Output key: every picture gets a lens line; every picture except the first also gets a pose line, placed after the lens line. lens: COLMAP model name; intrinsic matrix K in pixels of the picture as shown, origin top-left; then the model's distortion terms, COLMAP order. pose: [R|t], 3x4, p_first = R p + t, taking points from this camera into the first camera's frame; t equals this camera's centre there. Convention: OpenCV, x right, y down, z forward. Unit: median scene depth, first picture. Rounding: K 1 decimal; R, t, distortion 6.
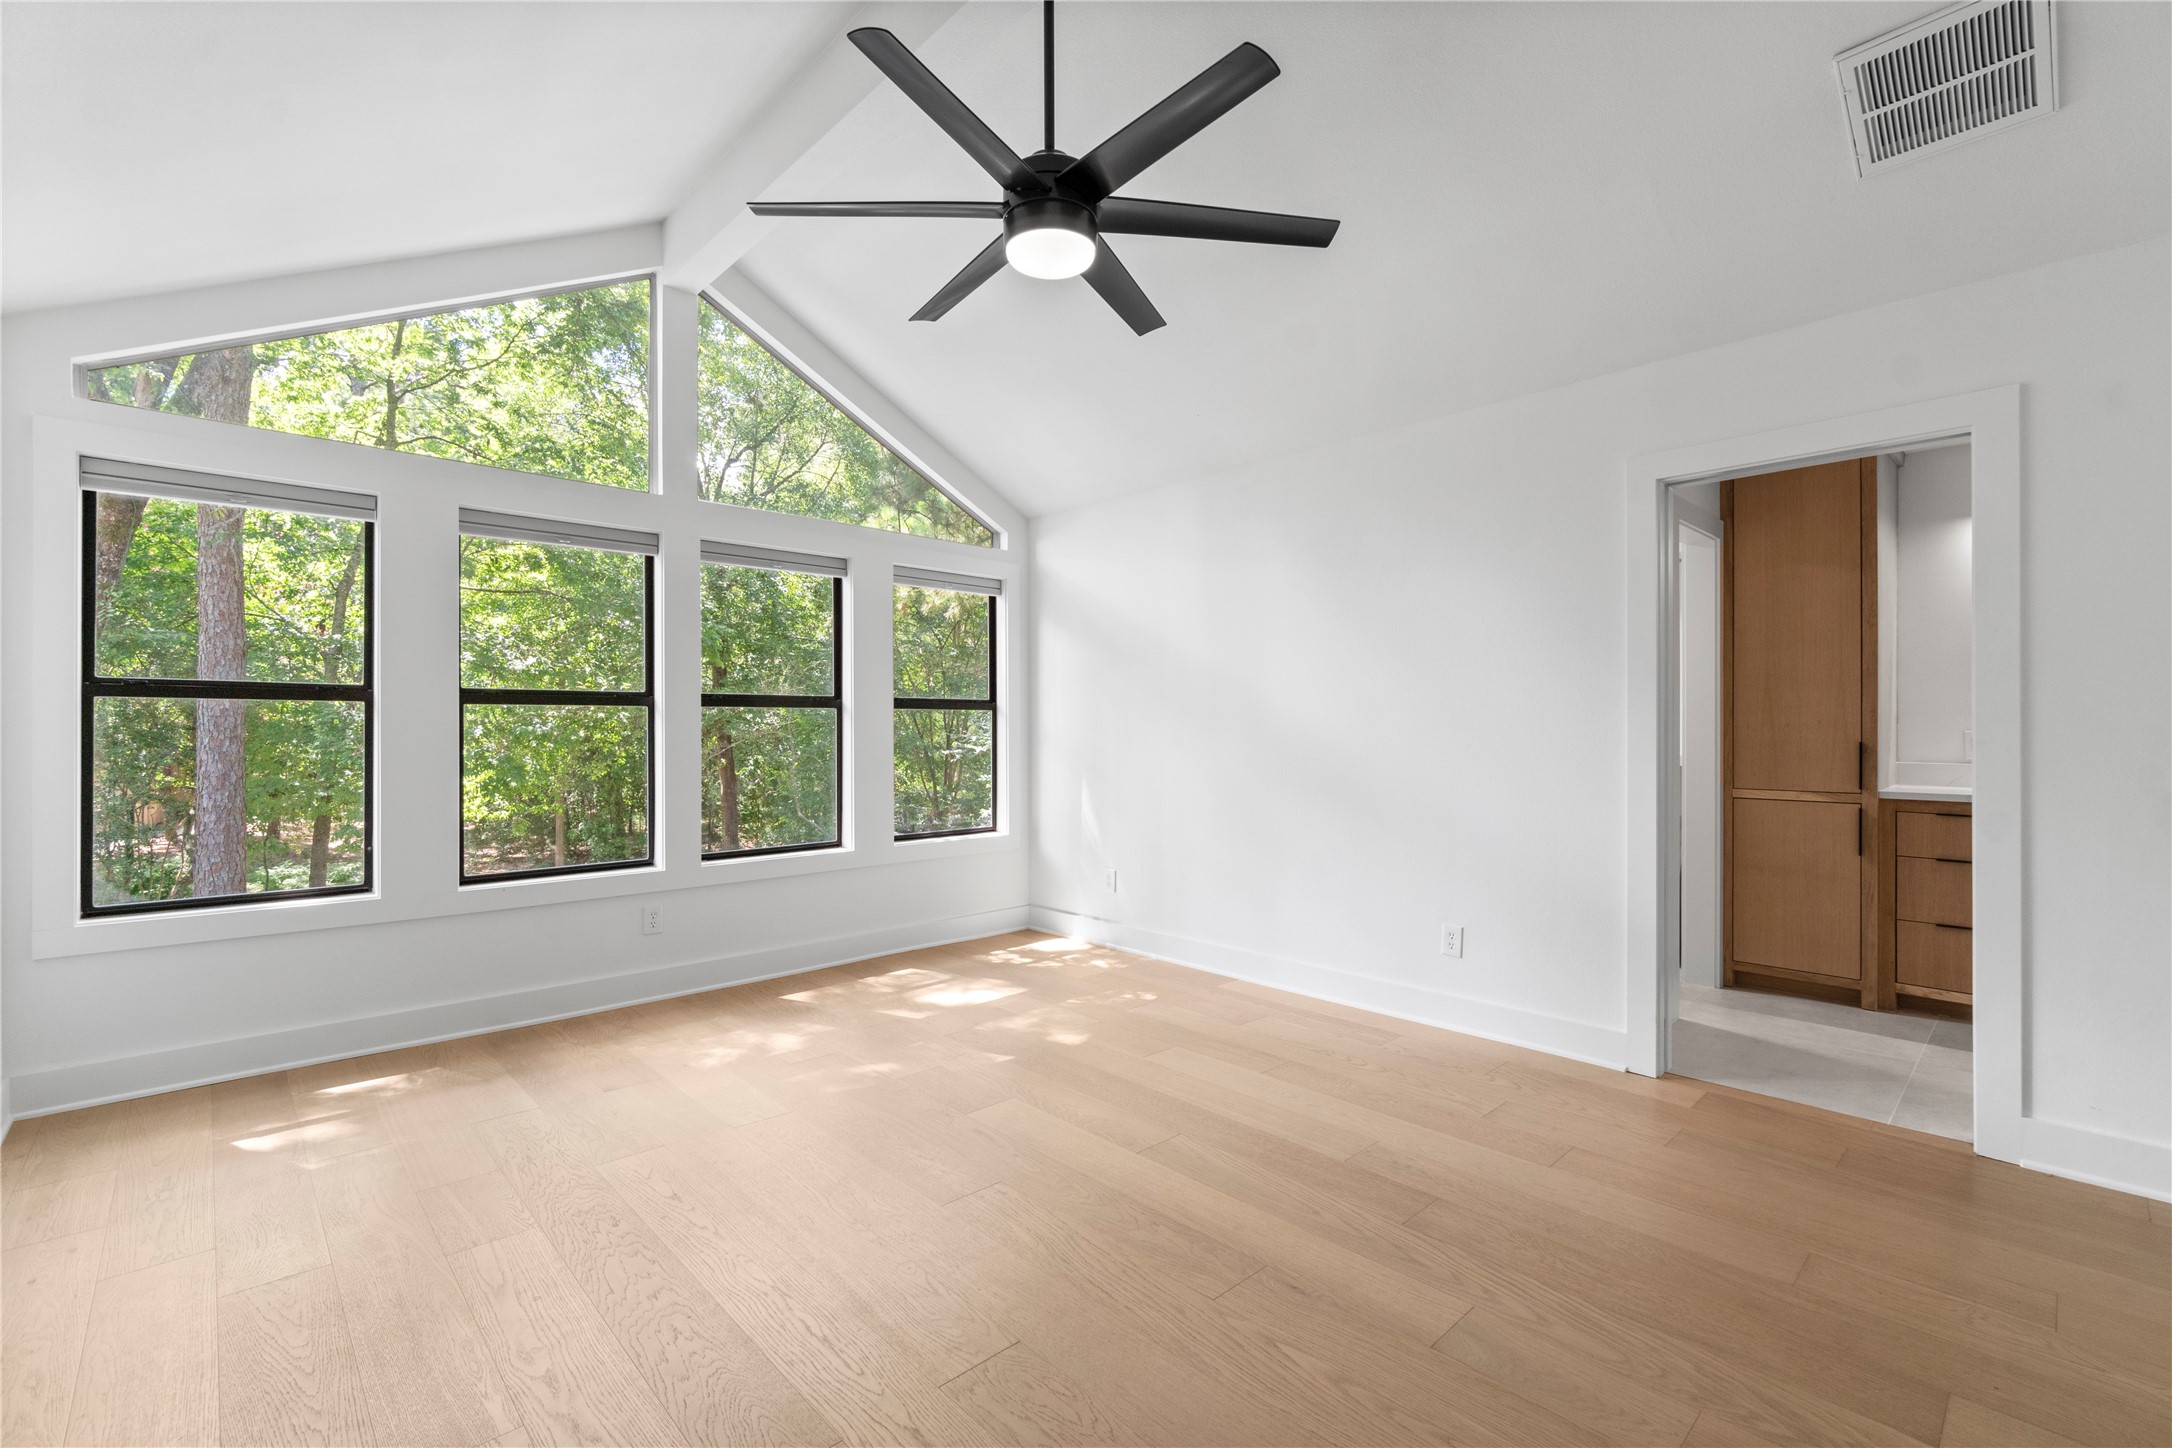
lens RADIAL K [[935.3, 0, 1069.1], [0, 935.3, 730.6], [0, 0, 1]] dist [-0.004557, 0.001384]
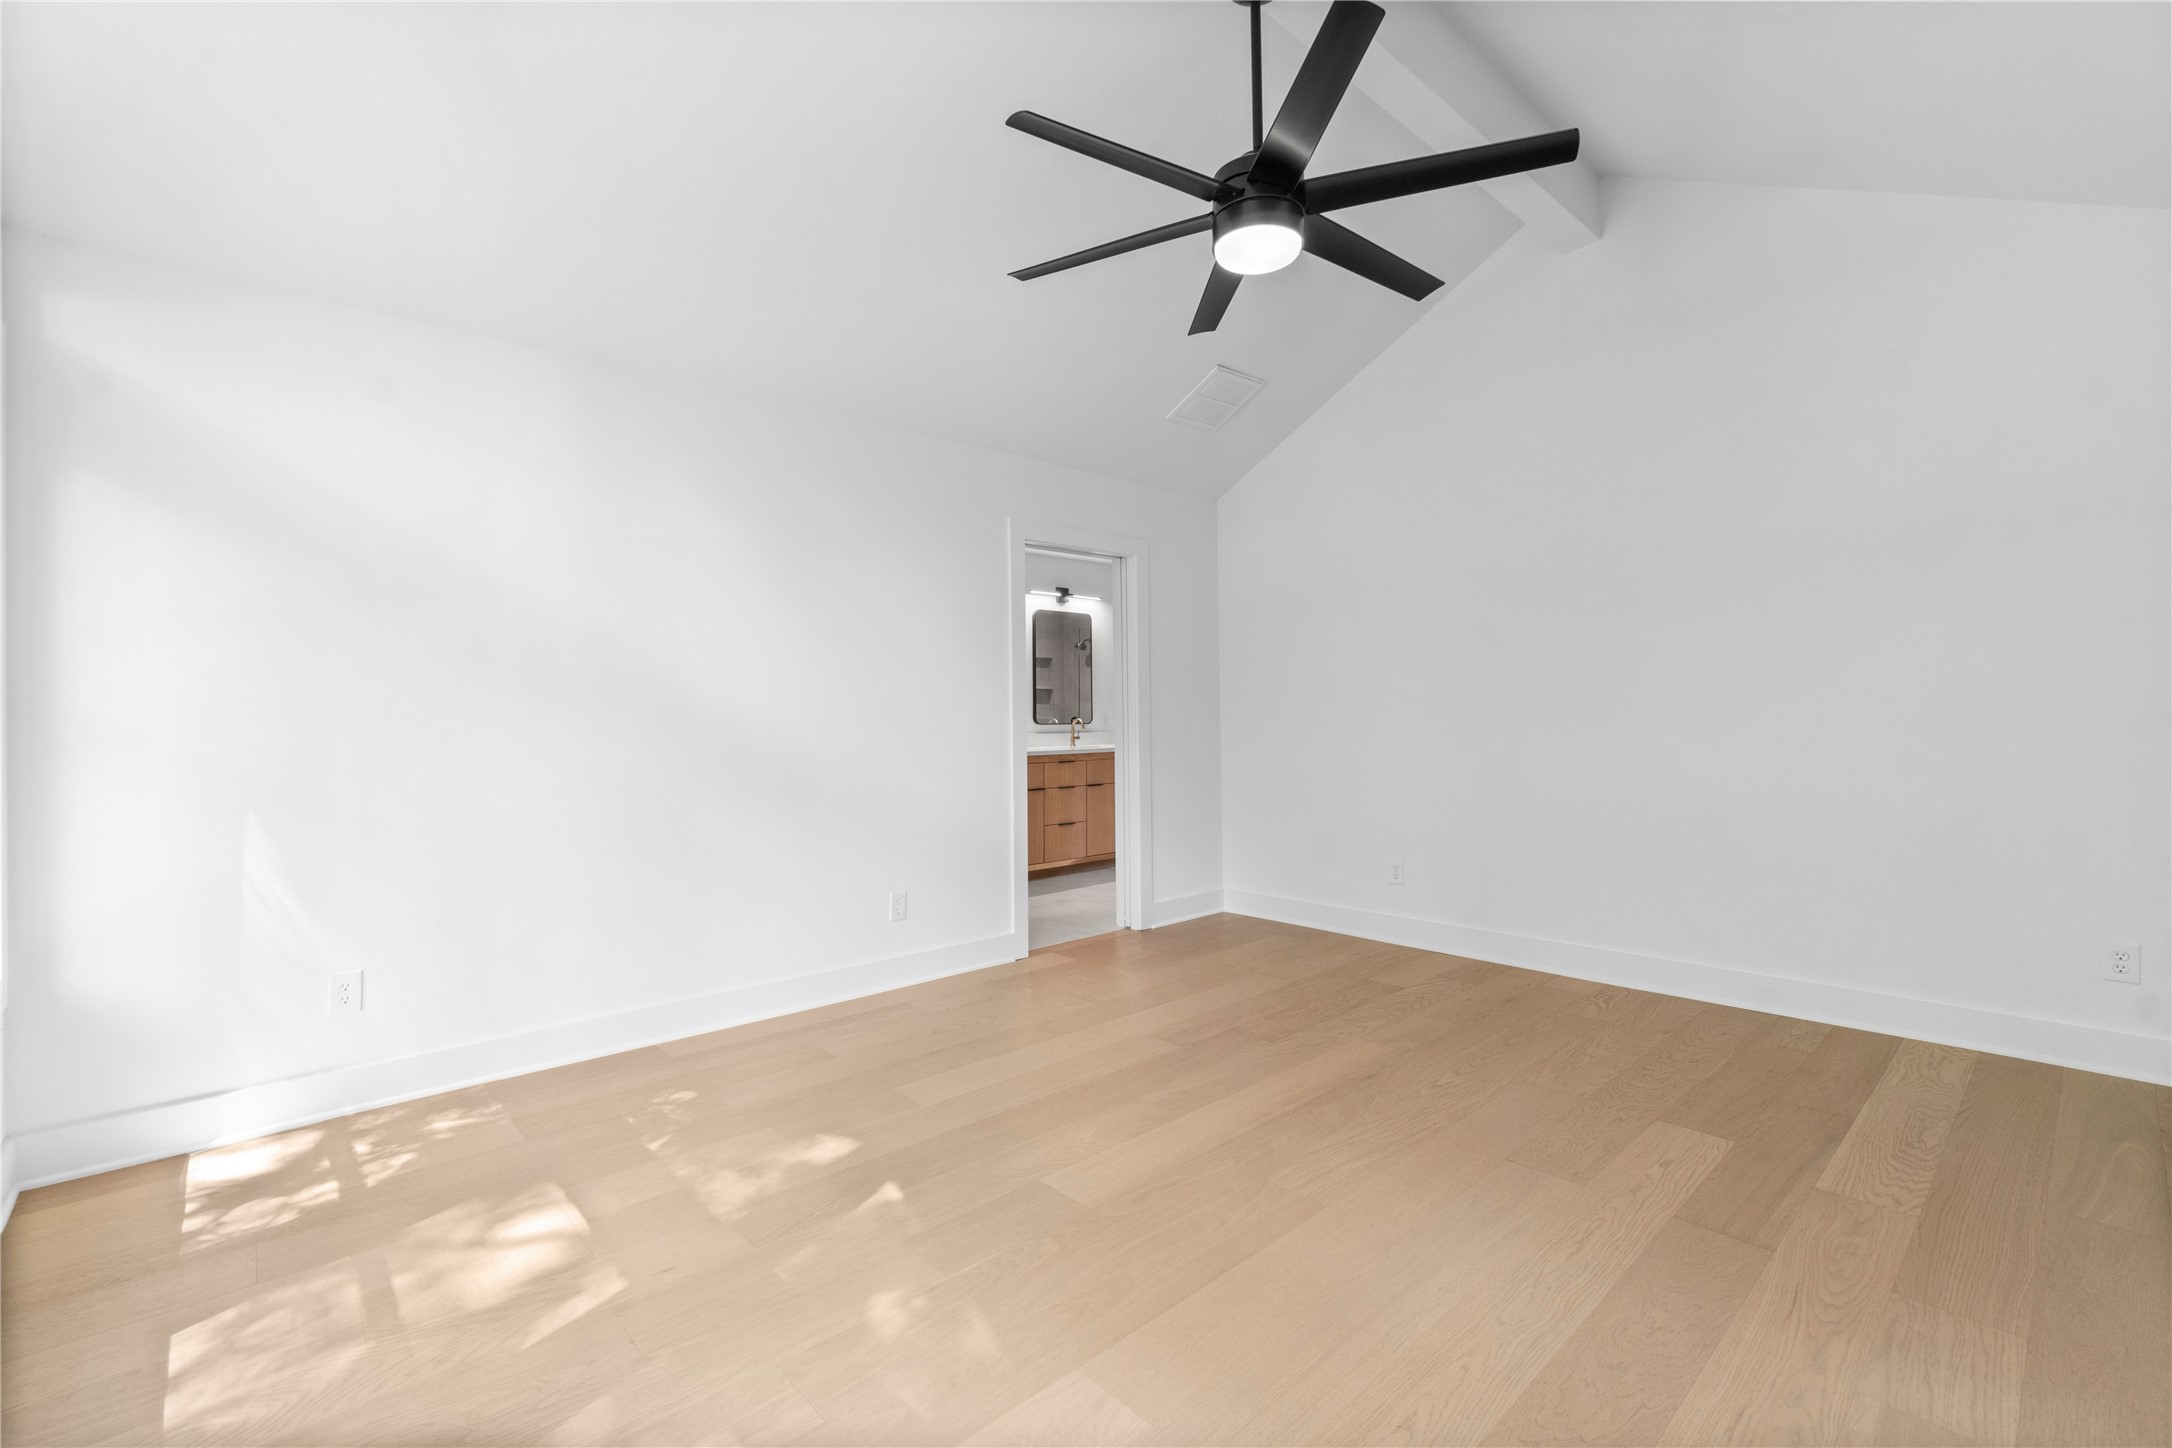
lens RADIAL K [[935.3, 0, 1071.7], [0, 935.3, 715.9], [0, 0, 1]] dist [-0.004557, 0.001384]
pose [[0.015926, 0.000637, 0.999873, -0.749584], [0.012407, 0.999923, -0.000834, 0.005341], [-0.999796, 0.012418, 0.015917, 0.851335]]
